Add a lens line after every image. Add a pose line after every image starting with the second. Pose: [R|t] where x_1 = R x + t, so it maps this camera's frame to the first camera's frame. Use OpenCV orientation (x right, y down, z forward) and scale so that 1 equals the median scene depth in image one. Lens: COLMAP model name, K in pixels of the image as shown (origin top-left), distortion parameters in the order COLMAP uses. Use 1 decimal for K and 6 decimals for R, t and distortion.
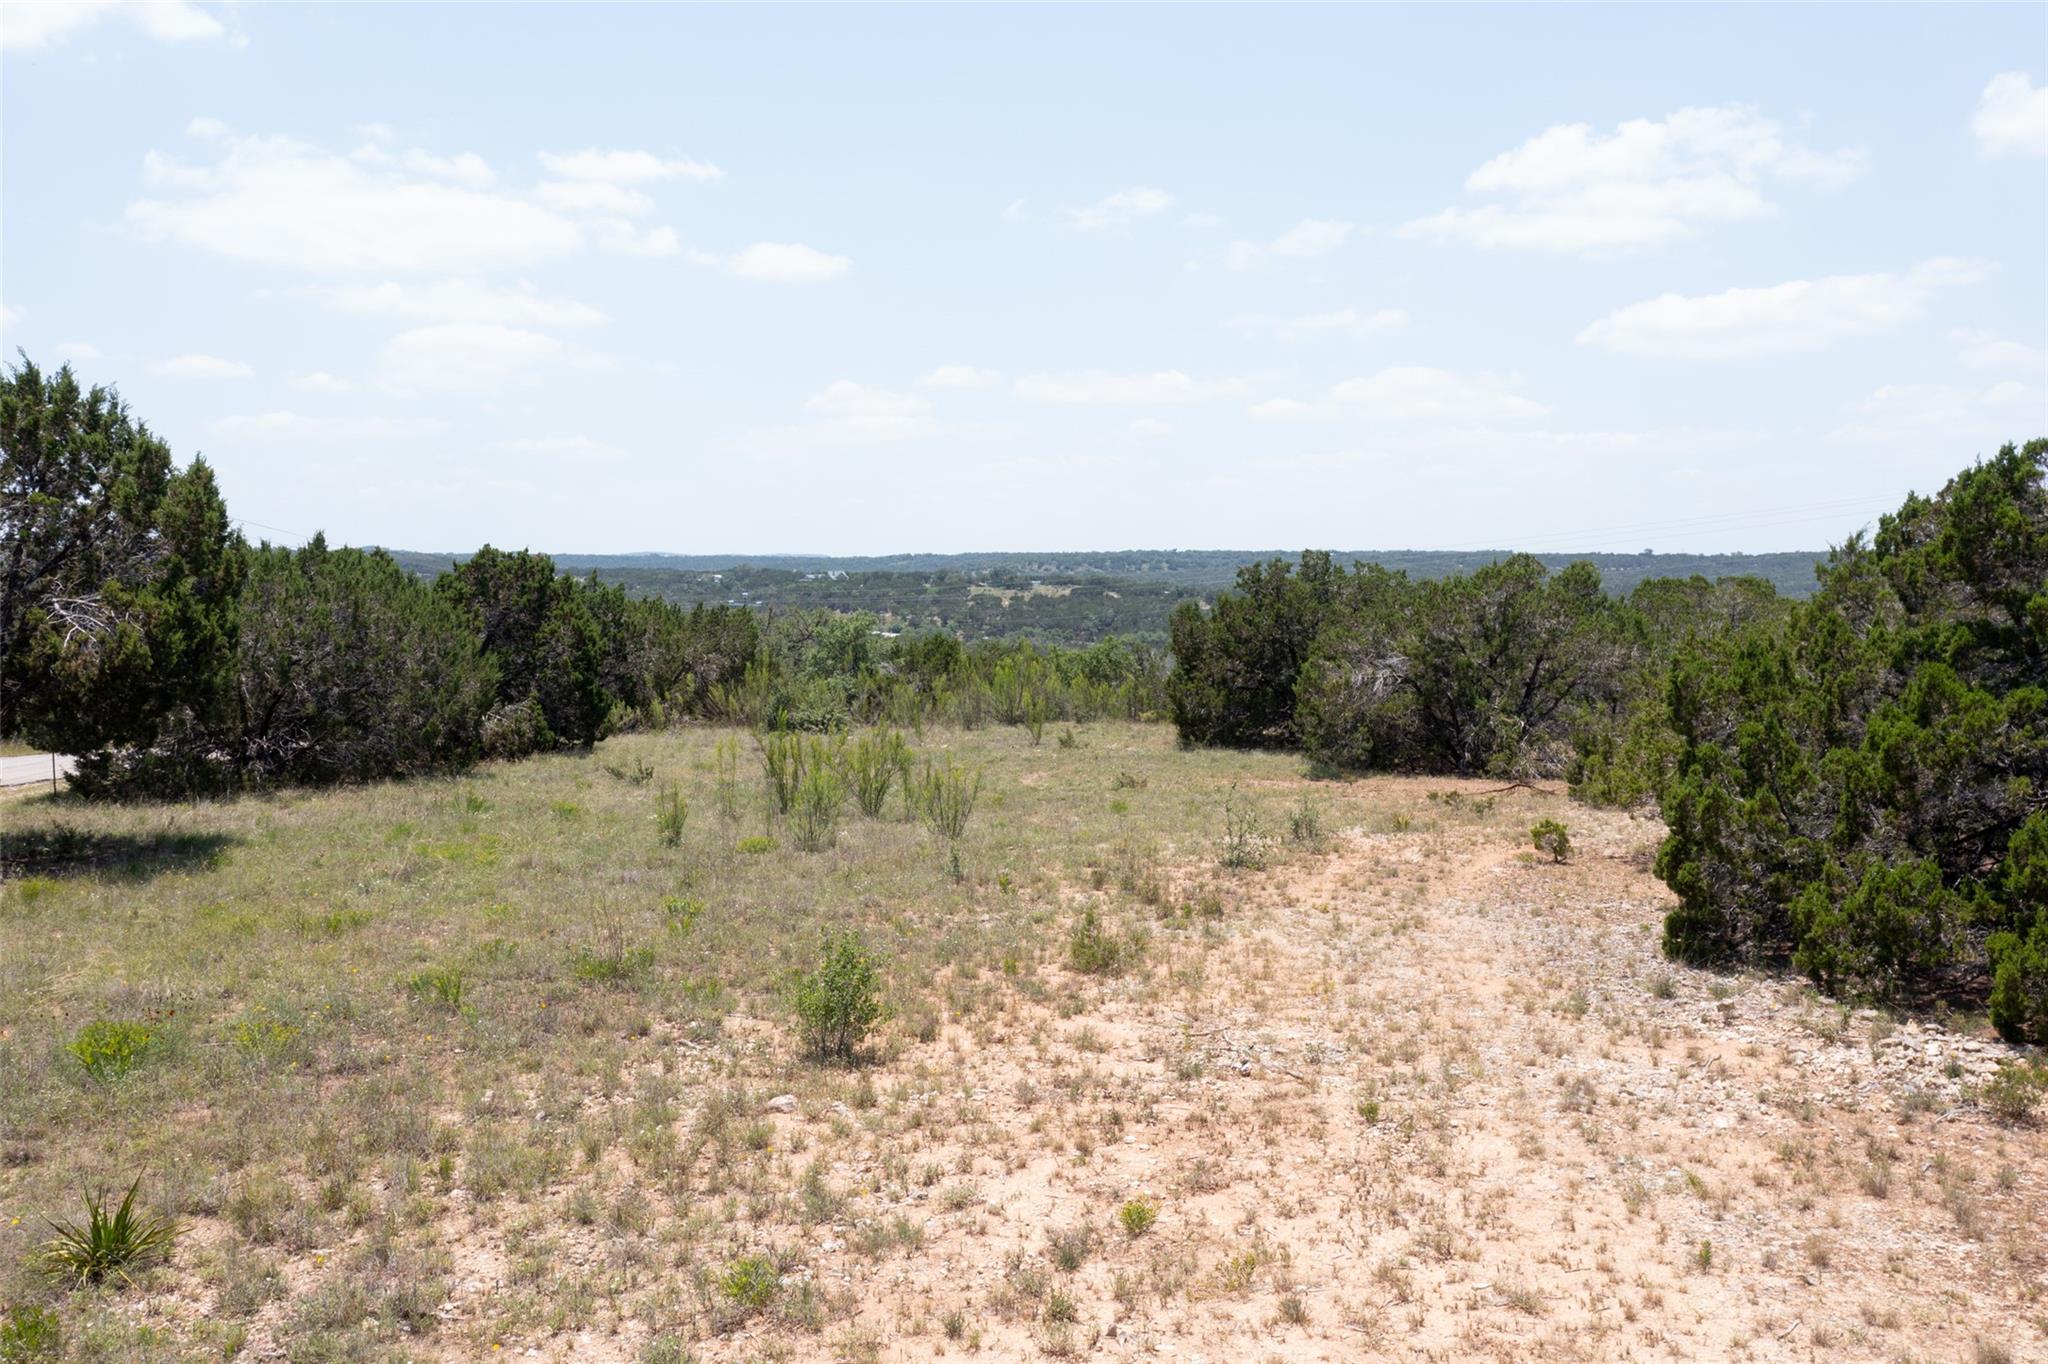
lens RADIAL K [[1609.1, 0, 1017.4], [0, 1609.1, 699.3], [0, 0, 1]] dist [-0.002395, 0.006909]
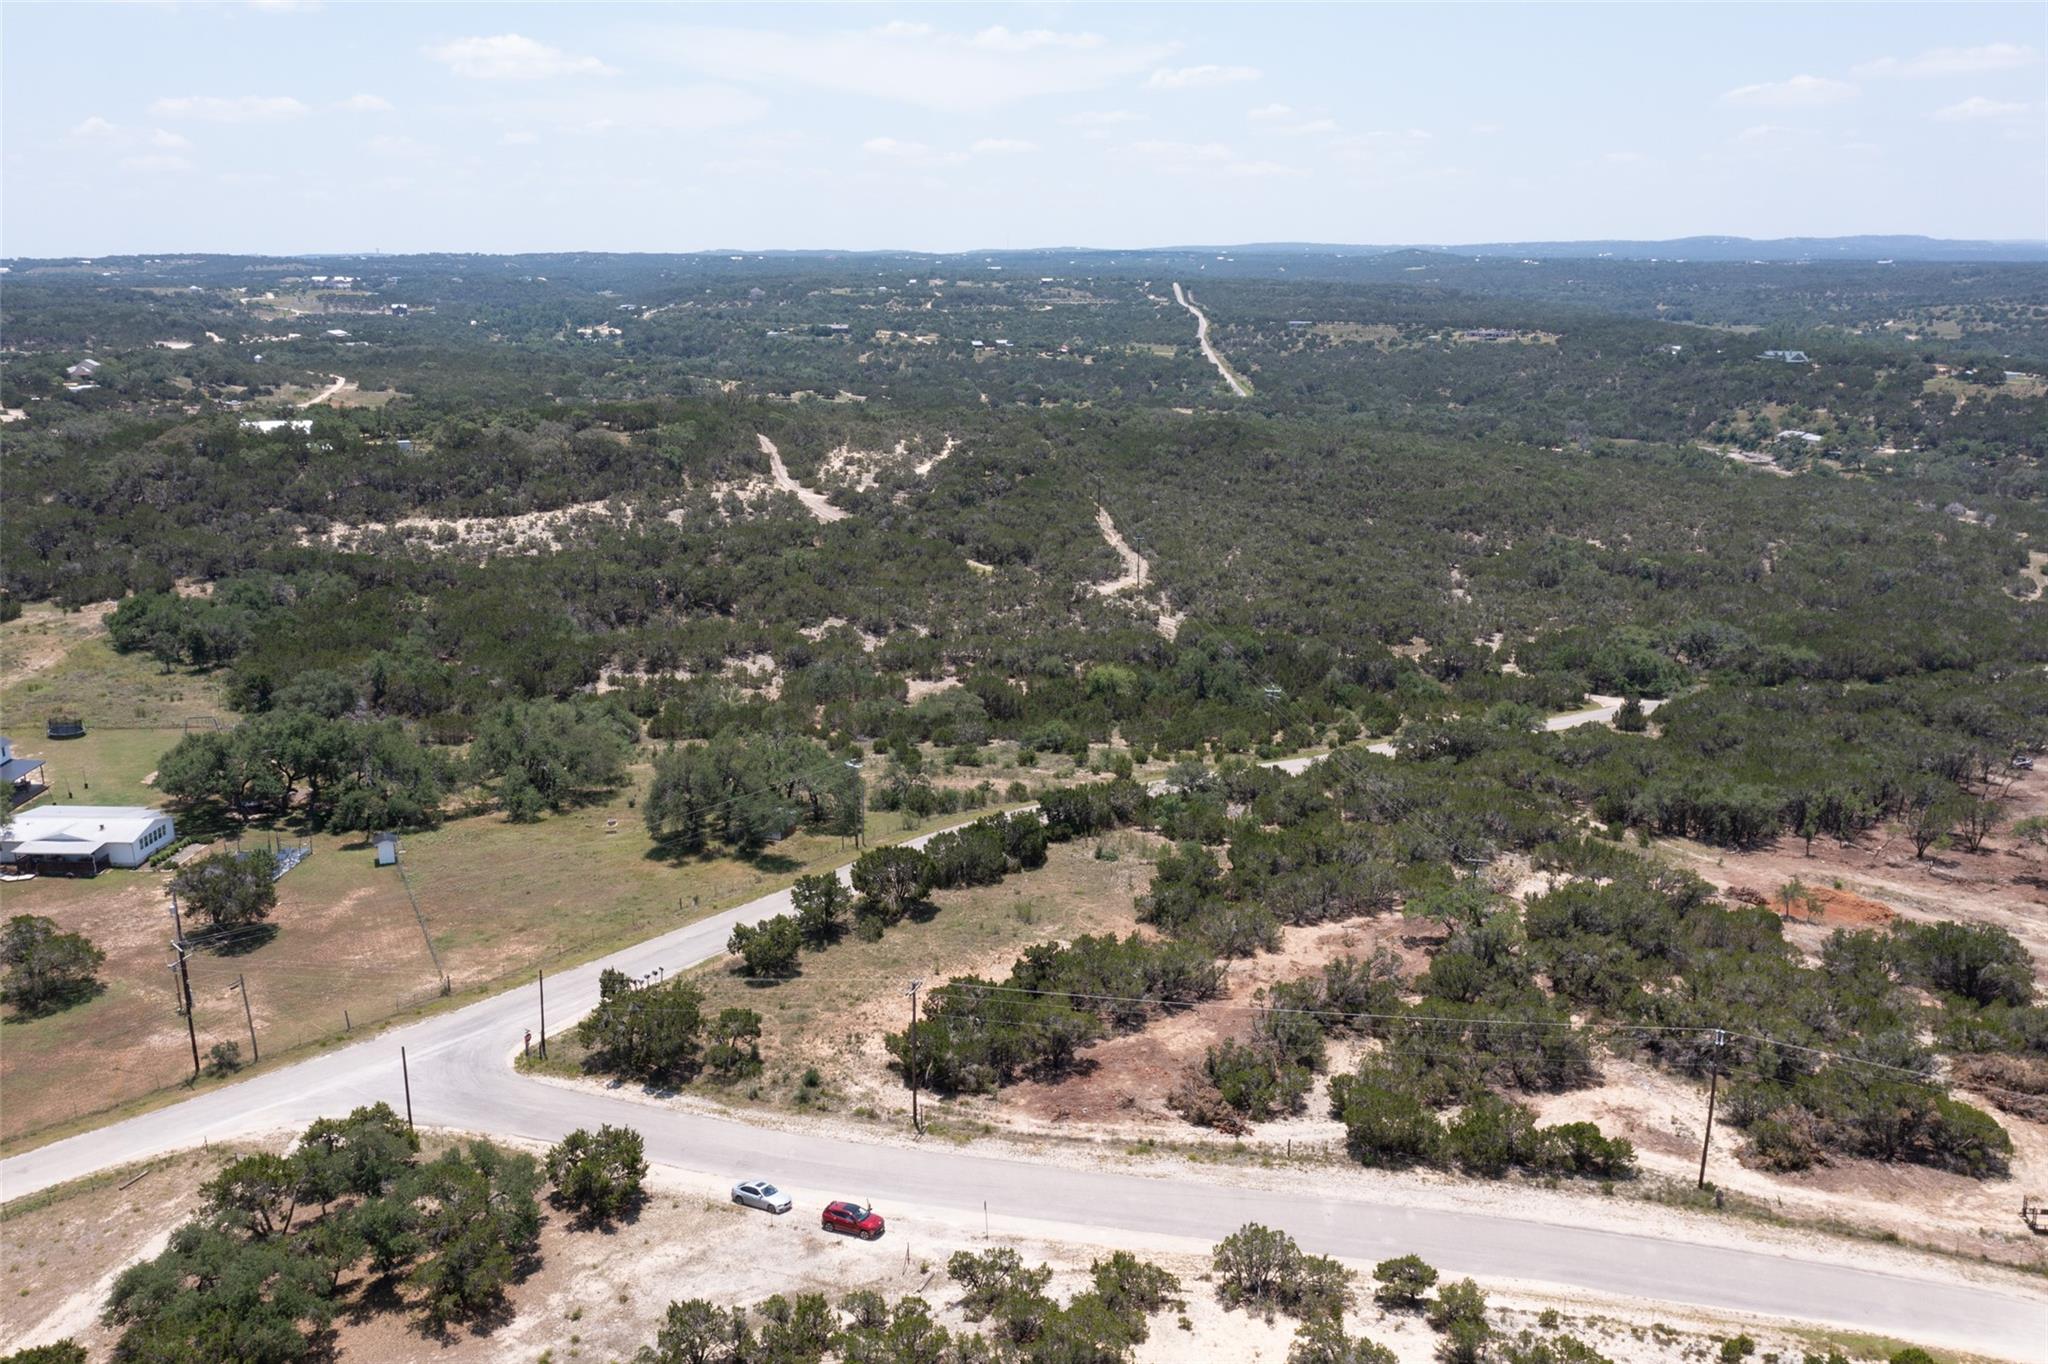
lens RADIAL K [[1609.1, 0, 1021.3], [0, 1609.1, 685.4], [0, 0, 1]] dist [-0.002395, 0.006909]
pose [[0.810837, 0.143753, -0.567343, 0.446800], [-0.036798, 0.979971, 0.195713, -0.260374], [0.584114, -0.137814, 0.799887, -0.493279]]
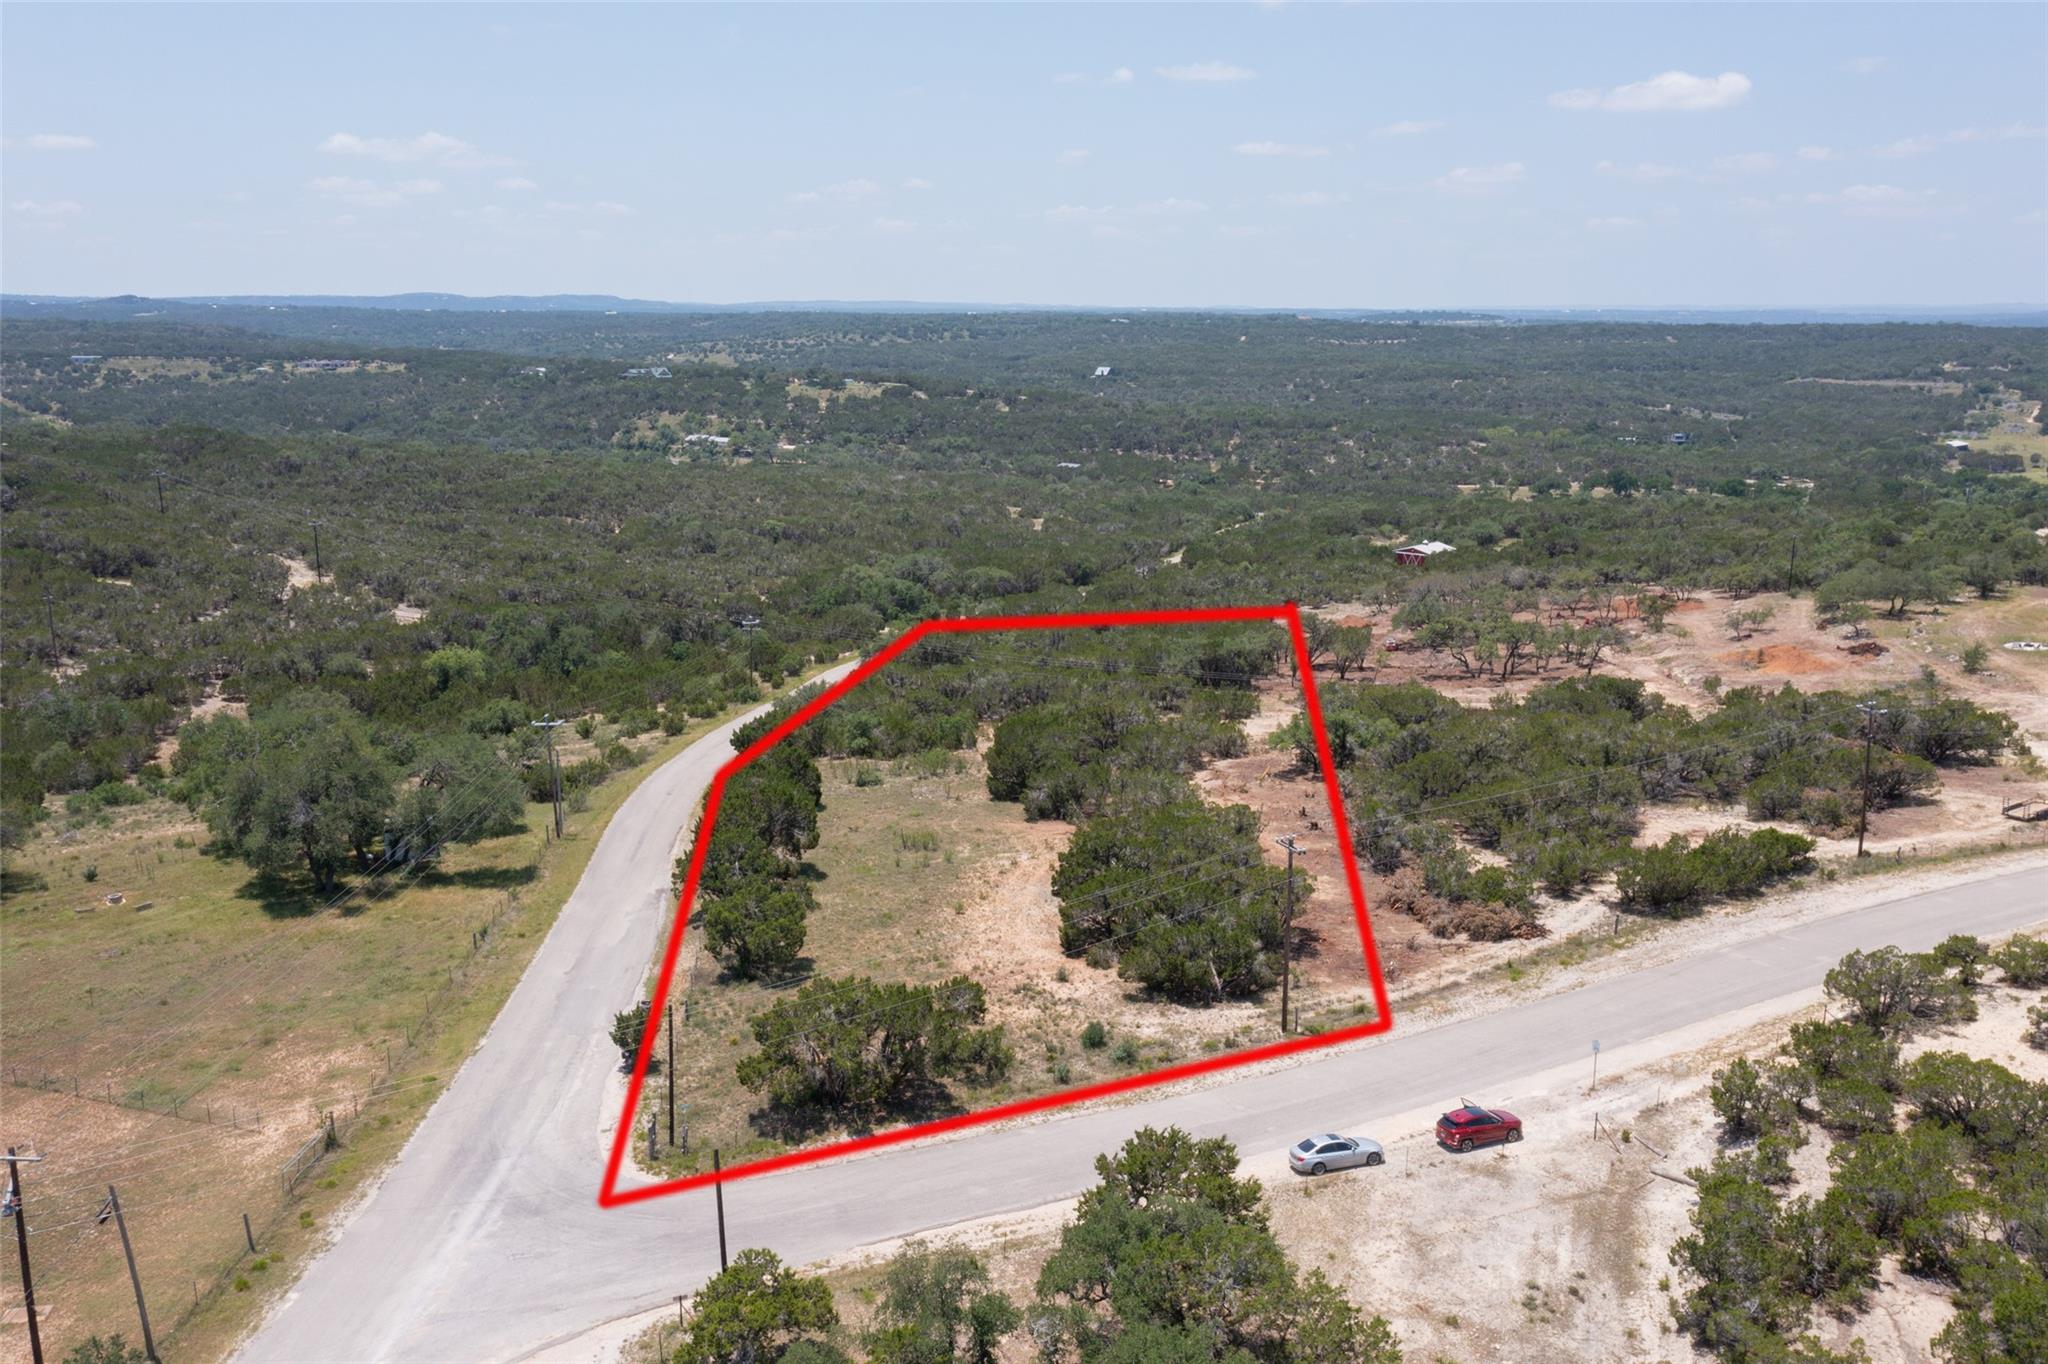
lens RADIAL K [[1609.1, 0, 1004.1], [0, 1609.1, 688.8], [0, 0, 1]] dist [-0.002395, 0.006909]
pose [[0.993381, -0.024359, 0.112255, -0.051167], [0.007179, 0.988512, 0.150974, -0.139502], [-0.114643, -0.149169, 0.982143, -0.476166]]
